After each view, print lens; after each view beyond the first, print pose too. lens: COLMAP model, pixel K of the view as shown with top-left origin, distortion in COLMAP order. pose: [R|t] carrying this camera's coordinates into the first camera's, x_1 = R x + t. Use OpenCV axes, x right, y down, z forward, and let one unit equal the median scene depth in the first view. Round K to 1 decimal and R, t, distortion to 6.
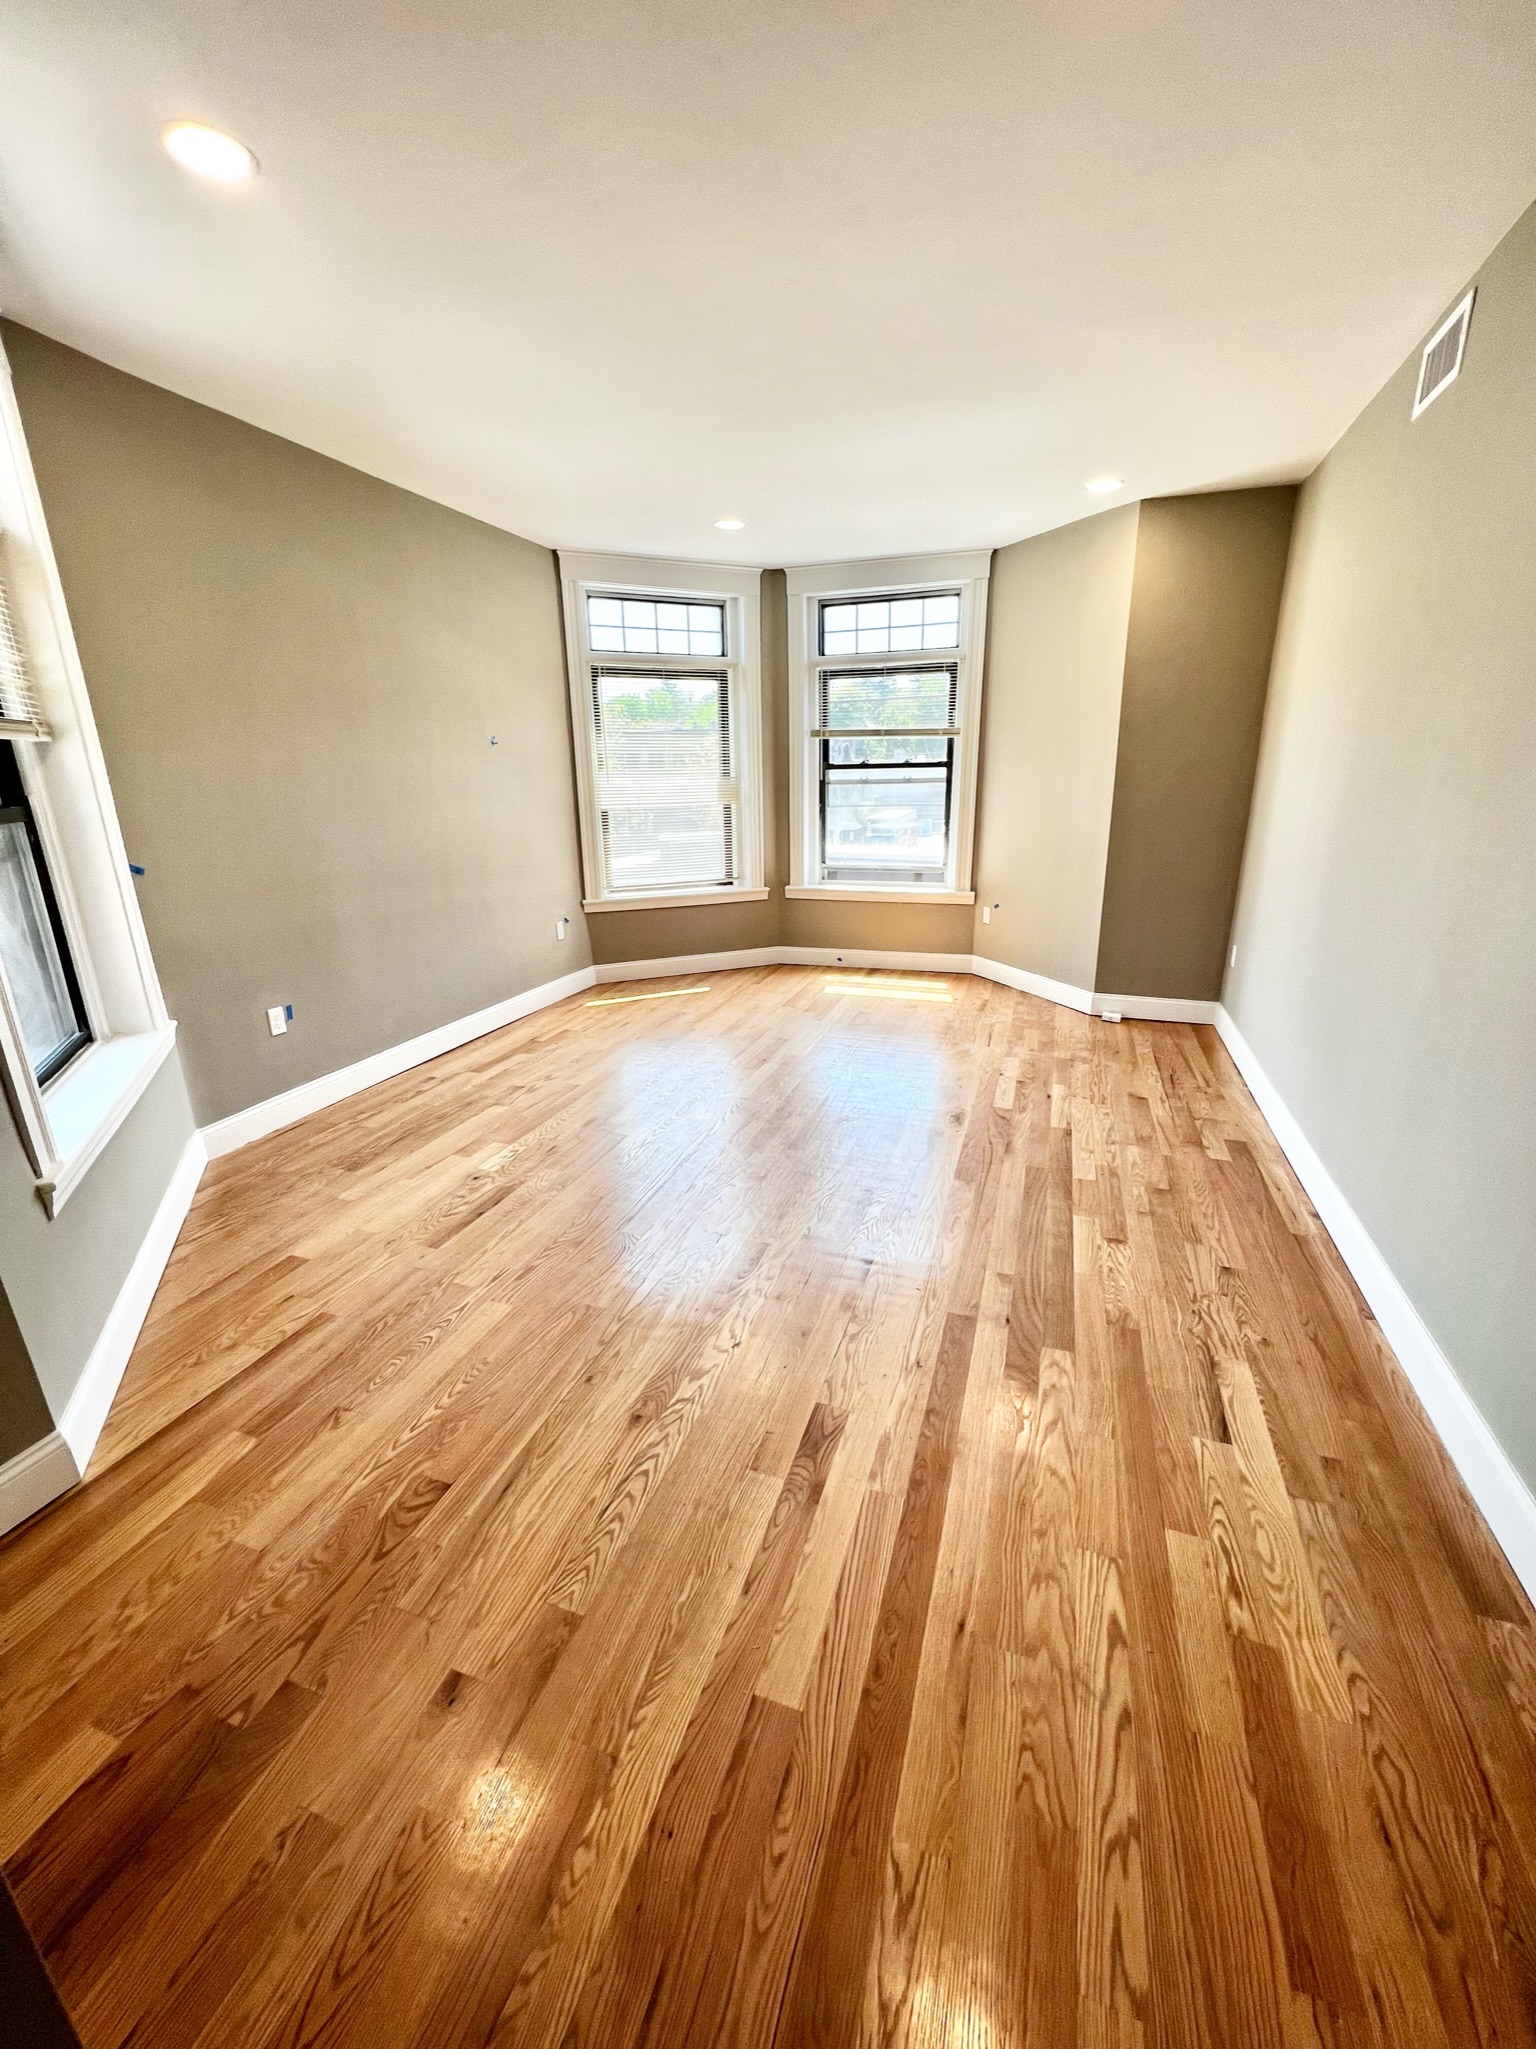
lens RADIAL K [[822.3, 0, 769.5], [0, 822.3, 1023.0], [0, 0, 1]] dist [0.001396, 0.000023]
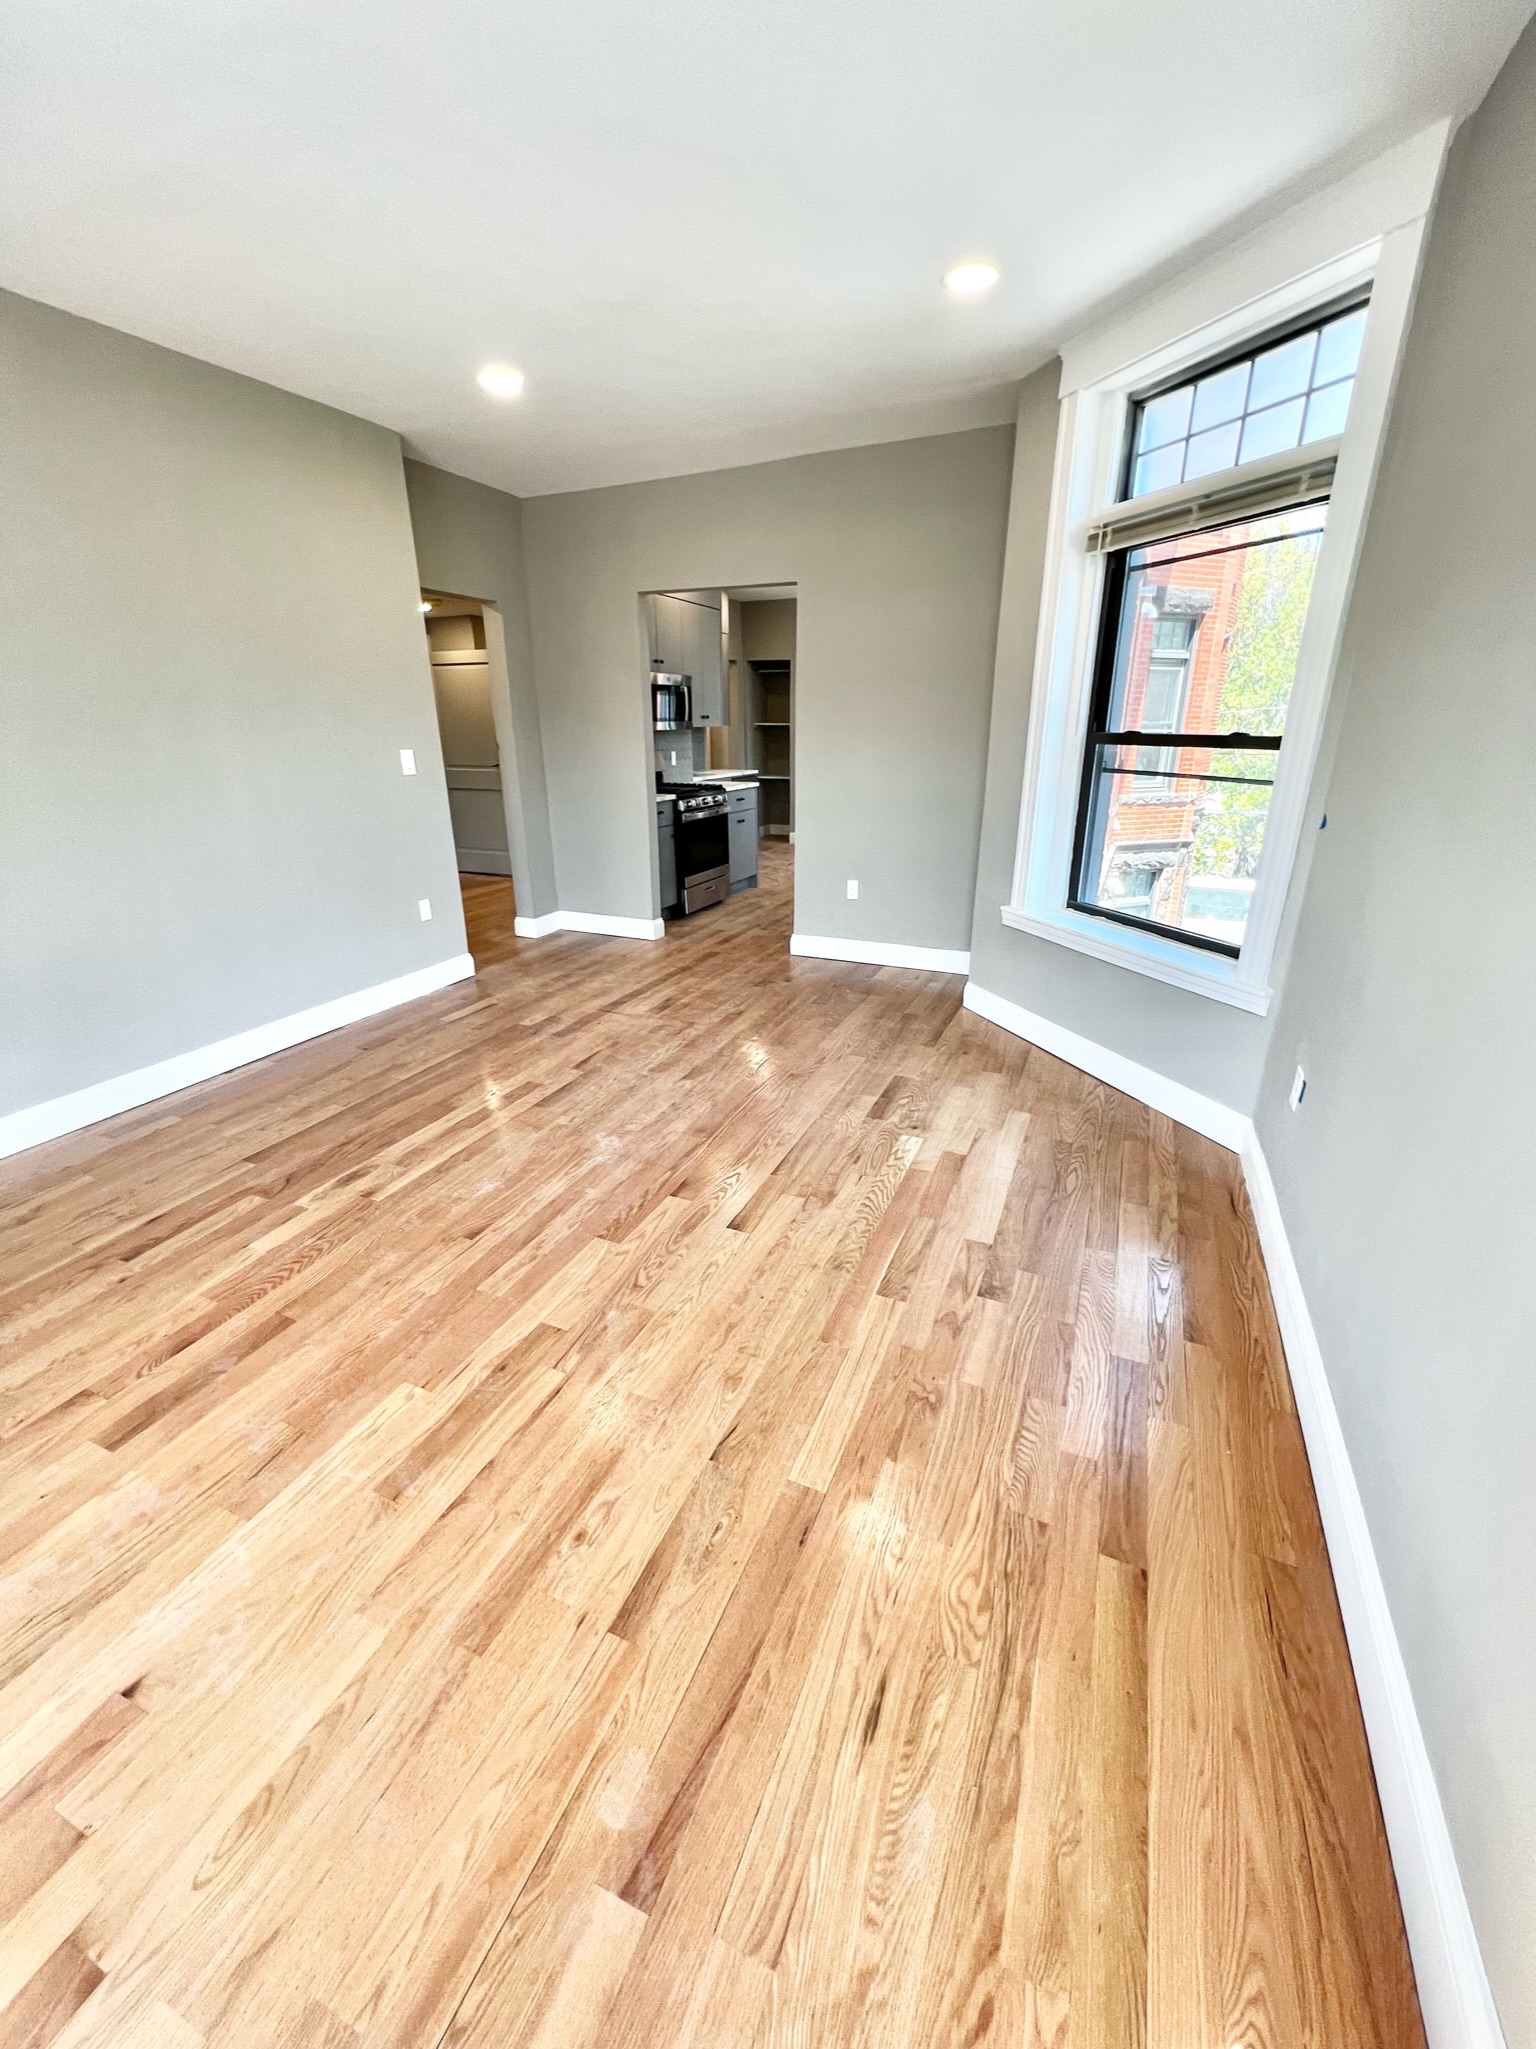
lens RADIAL K [[823.6, 0, 768.6], [0, 823.6, 1021.0], [0, 0, 1]] dist [0.026226, 0.000234]
pose [[-0.996936, -0.005539, 0.078021, -0.265776], [0.043064, 0.793826, 0.606618, -0.542714], [-0.065295, 0.608119, -0.791156, 1.775725]]
